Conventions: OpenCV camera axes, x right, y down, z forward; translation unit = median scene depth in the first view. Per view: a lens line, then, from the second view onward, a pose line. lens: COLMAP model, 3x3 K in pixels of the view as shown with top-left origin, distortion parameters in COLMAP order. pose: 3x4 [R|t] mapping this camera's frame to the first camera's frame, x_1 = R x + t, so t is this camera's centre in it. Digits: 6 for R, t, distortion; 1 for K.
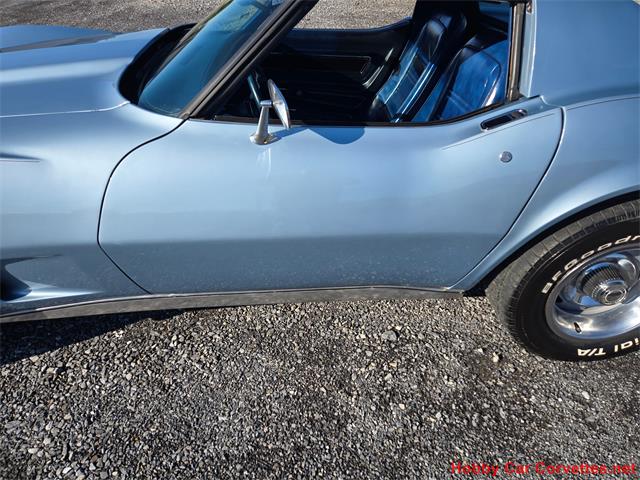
lens RADIAL K [[427.0, 0, 320.0], [0, 427.0, 240.0], [0, 0, 1]] dist [0.067893, -0.053263]
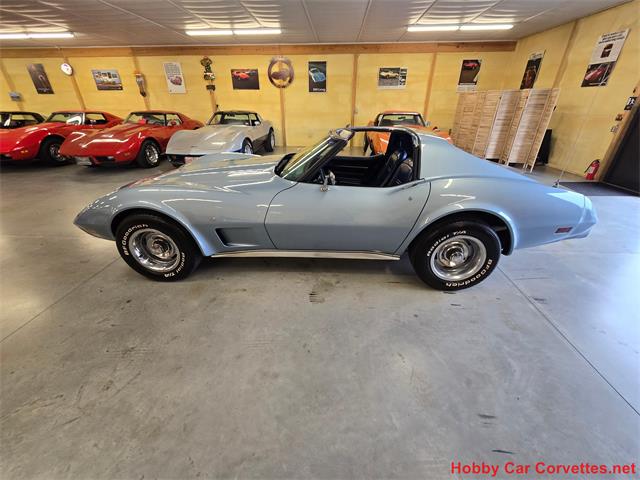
lens RADIAL K [[264.5, 0, 320.4], [0, 264.5, 240.5], [0, 0, 1]] dist [0.001445, 0.000024]
pose [[0.995311, 0.058389, -0.077121, -0.007327], [-0.069457, 0.986293, -0.149675, 0.347450], [0.067324, 0.154329, 0.985723, -0.653045]]
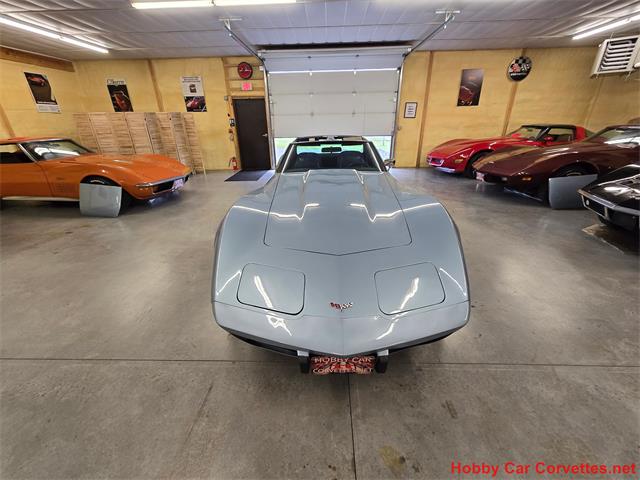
lens RADIAL K [[261.2, 0, 319.1], [0, 261.2, 242.1], [0, 0, 1]] dist [0.000637, 0.000002]
pose [[0.061641, -0.407082, 0.911309, -2.799349], [0.604022, 0.742085, 0.290634, -0.865504], [-0.794581, 0.532535, 0.291629, 1.082946]]
